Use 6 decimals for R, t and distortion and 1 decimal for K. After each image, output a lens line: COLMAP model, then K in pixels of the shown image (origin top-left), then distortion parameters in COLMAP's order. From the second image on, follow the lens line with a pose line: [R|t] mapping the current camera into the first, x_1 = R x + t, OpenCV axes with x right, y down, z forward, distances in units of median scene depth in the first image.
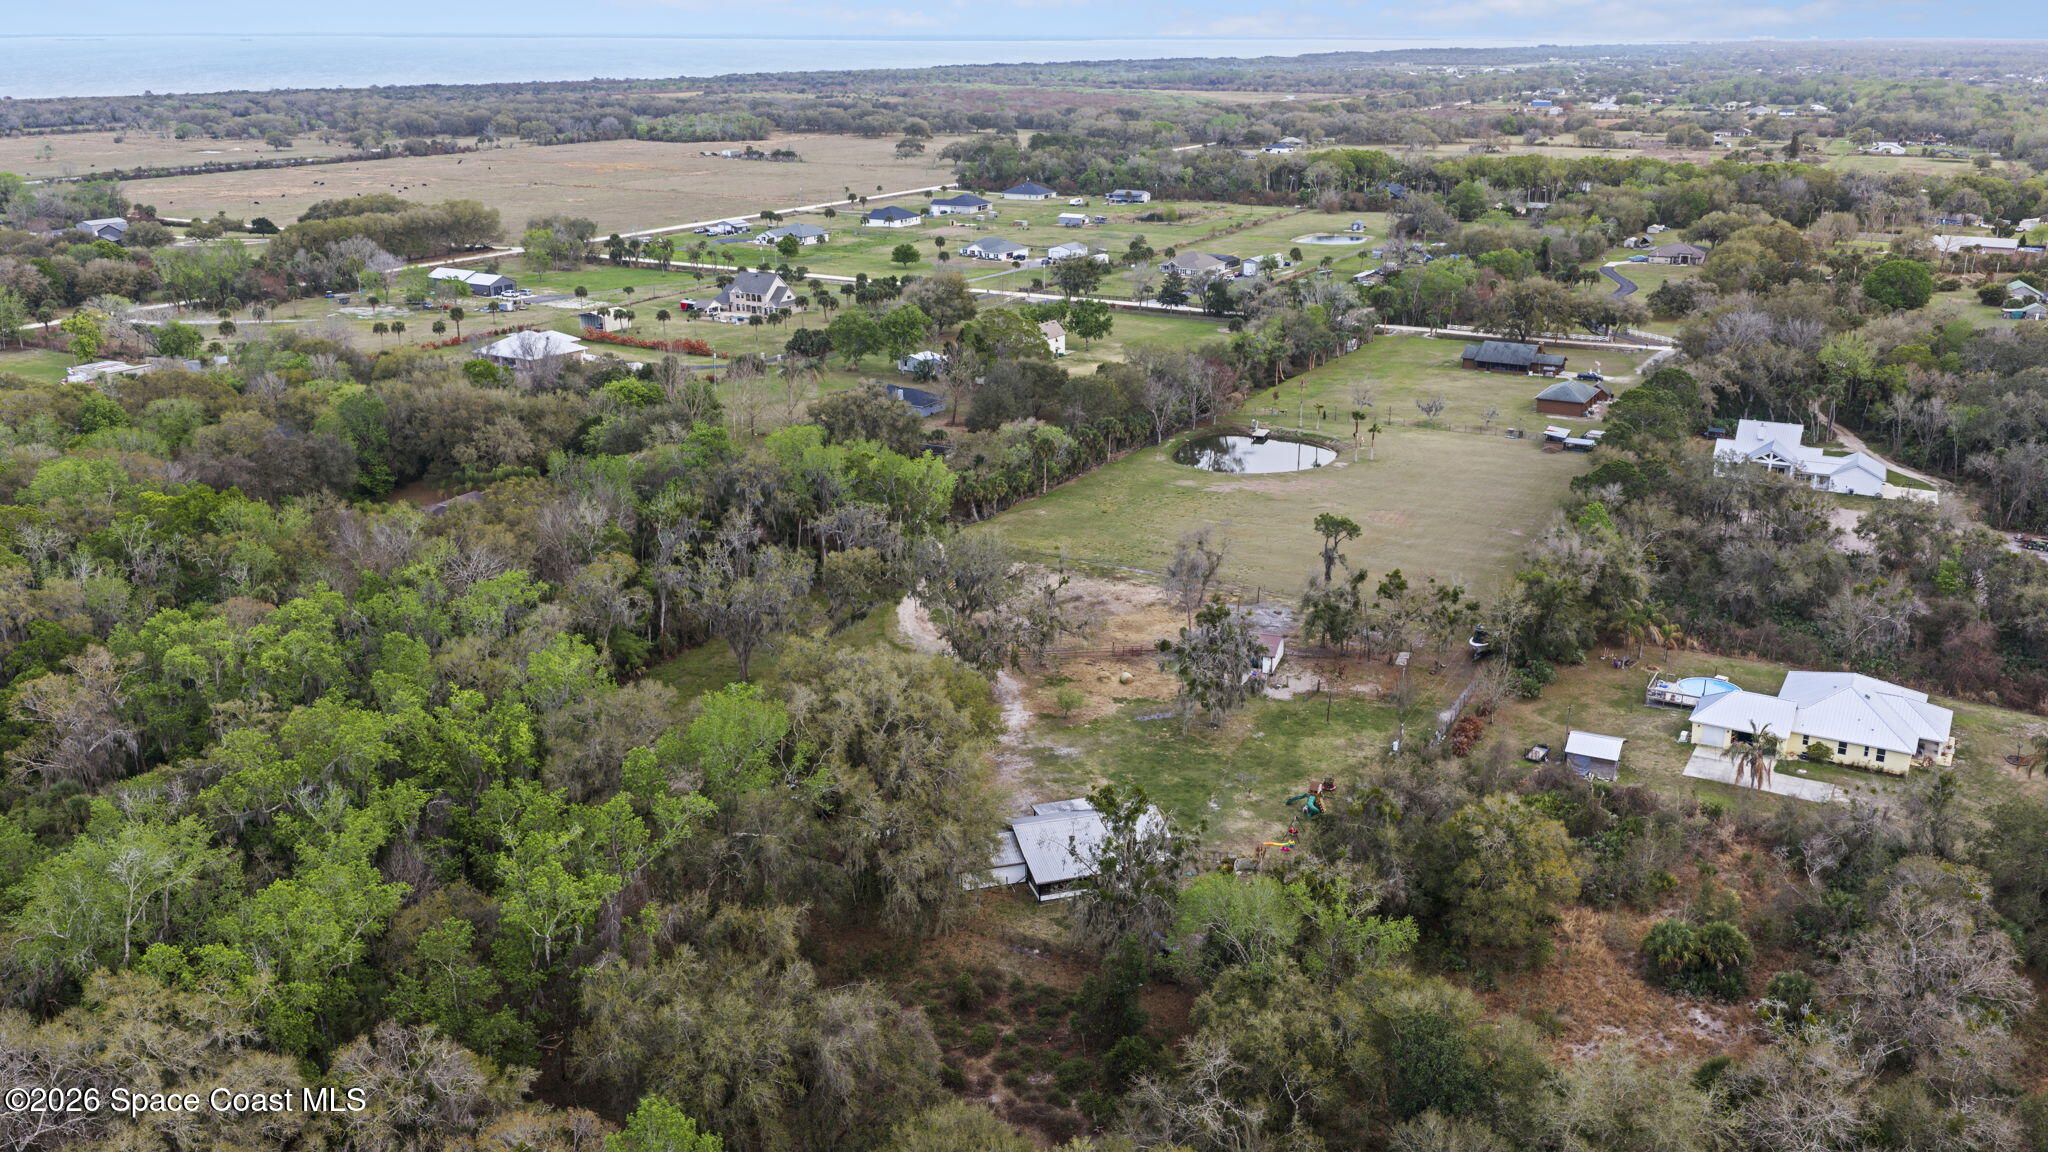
lens RADIAL K [[1730.7, 0, 1024.0], [0, 1730.7, 576.0], [0, 0, 1]] dist [0.018618, -0.041291]
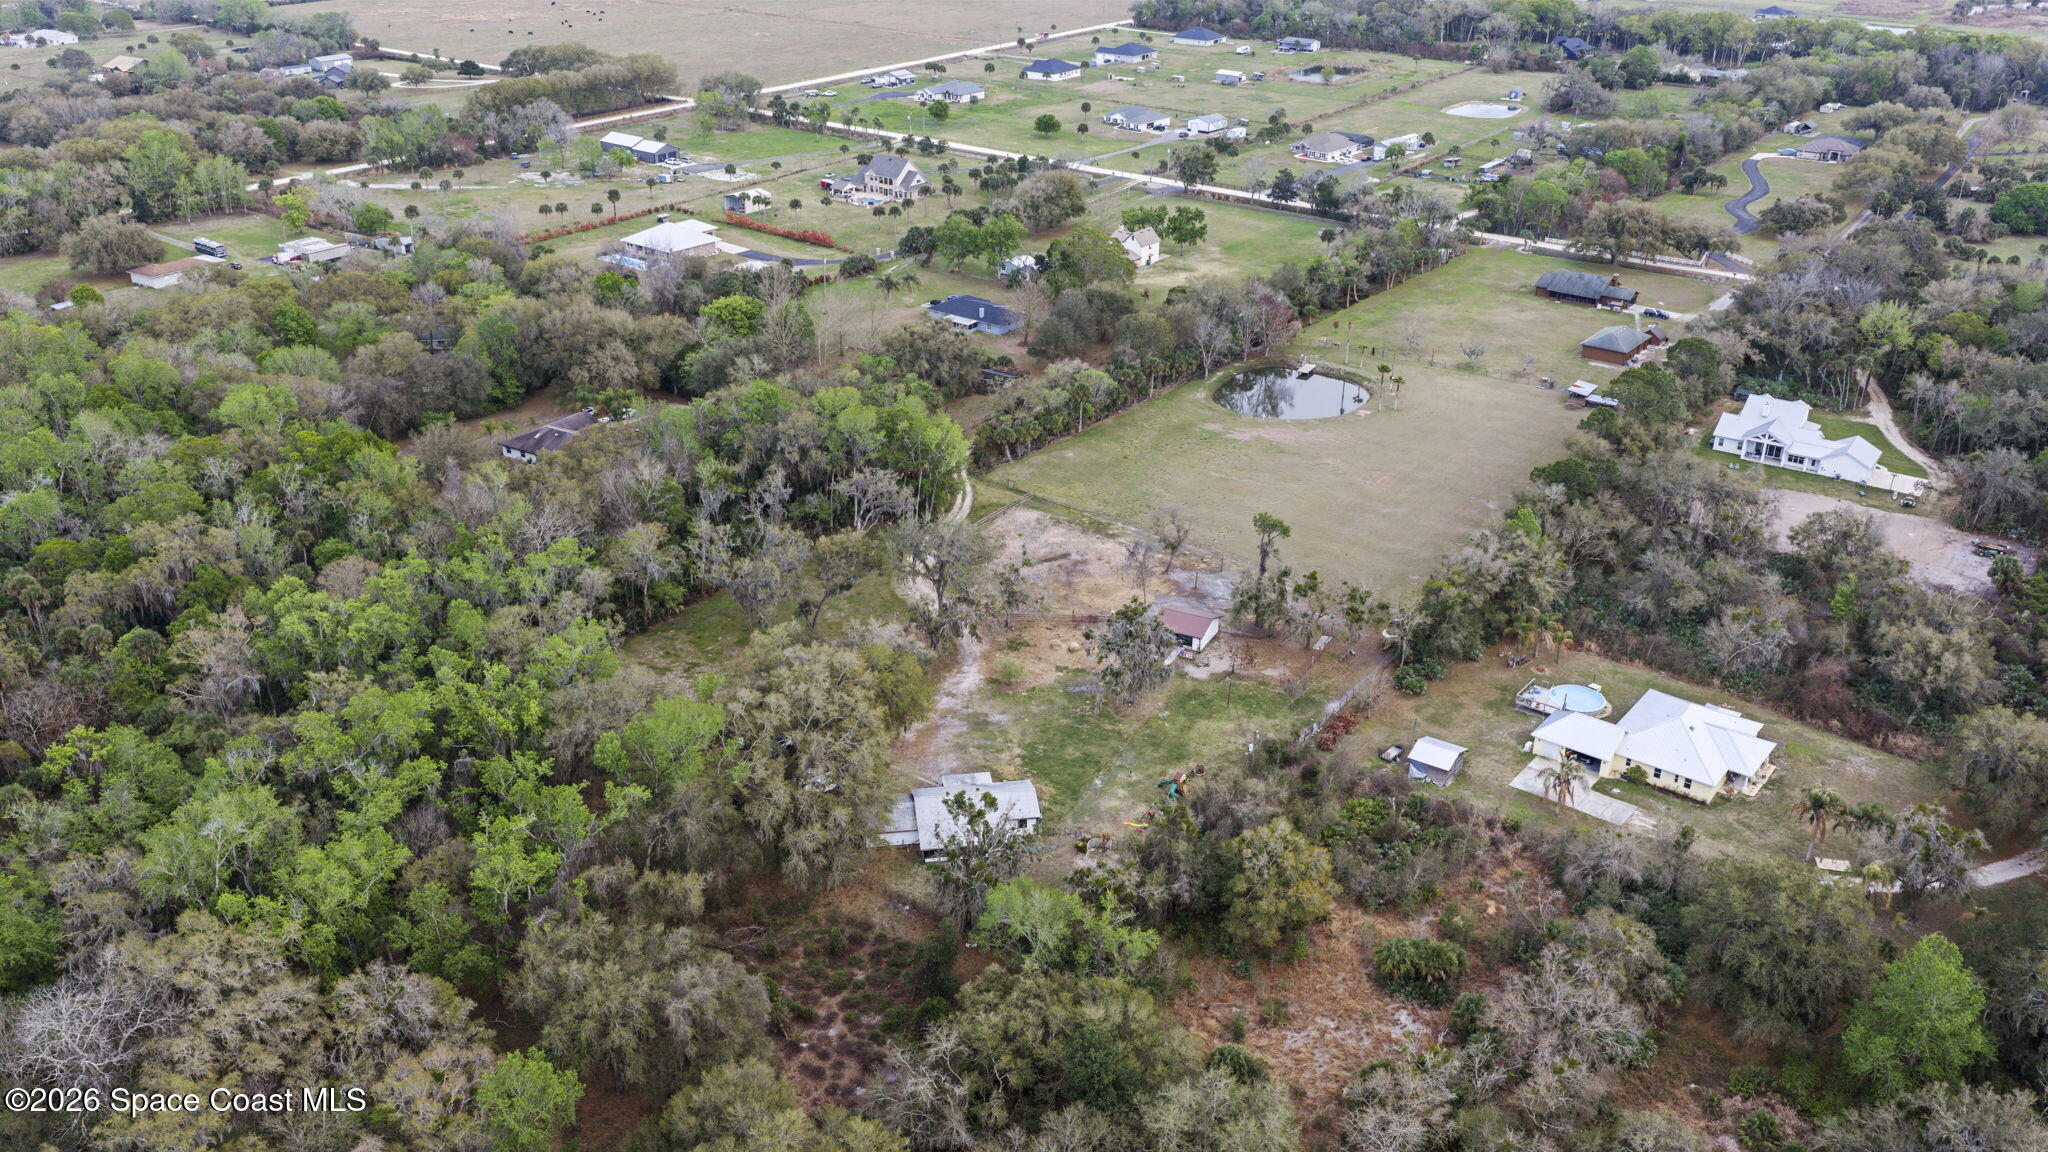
lens RADIAL K [[1730.7, 0, 1024.0], [0, 1730.7, 576.0], [0, 0, 1]] dist [0.018618, -0.041291]
pose [[0.988984, 0.072958, -0.128791, 0.146918], [-0.054285, 0.988238, 0.142967, -0.131687], [0.137707, -0.134401, 0.981312, -0.133990]]
